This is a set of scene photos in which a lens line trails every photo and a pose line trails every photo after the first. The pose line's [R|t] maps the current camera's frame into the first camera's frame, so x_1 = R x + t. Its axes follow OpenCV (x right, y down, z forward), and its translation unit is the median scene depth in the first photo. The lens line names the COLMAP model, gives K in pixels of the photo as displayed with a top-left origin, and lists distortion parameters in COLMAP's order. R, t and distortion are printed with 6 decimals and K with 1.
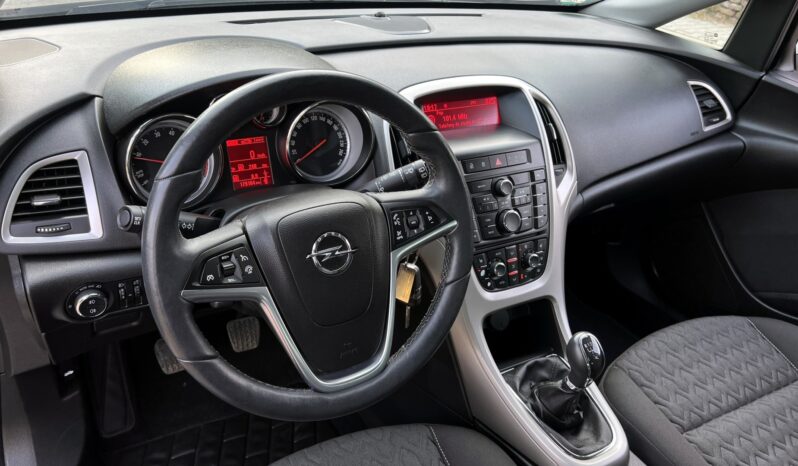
lens RADIAL K [[622.3, 0, 399.9], [0, 622.3, 240.2], [0, 0, 1]] dist [0.053935, -0.061632]
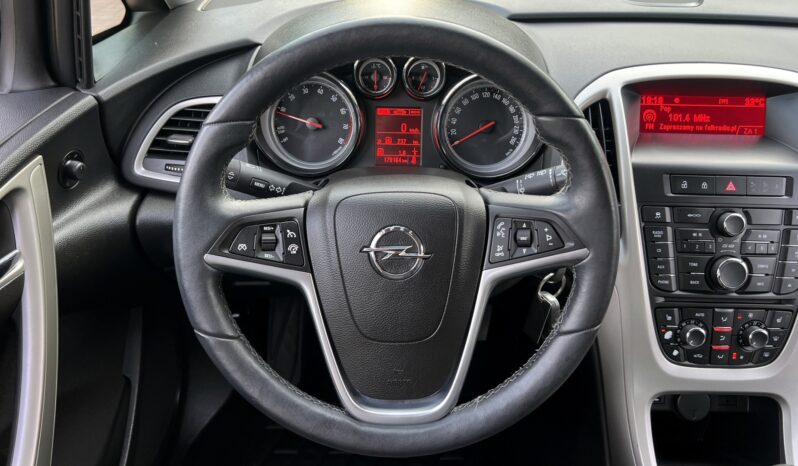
lens RADIAL K [[622.3, 0, 399.9], [0, 622.3, 240.2], [0, 0, 1]] dist [0.053935, -0.061632]
pose [[0.860769, 0.211542, -0.462955, 0.192237], [-0.211931, 0.975906, 0.051887, -0.027377], [0.462777, 0.053452, 0.884862, 0.231757]]
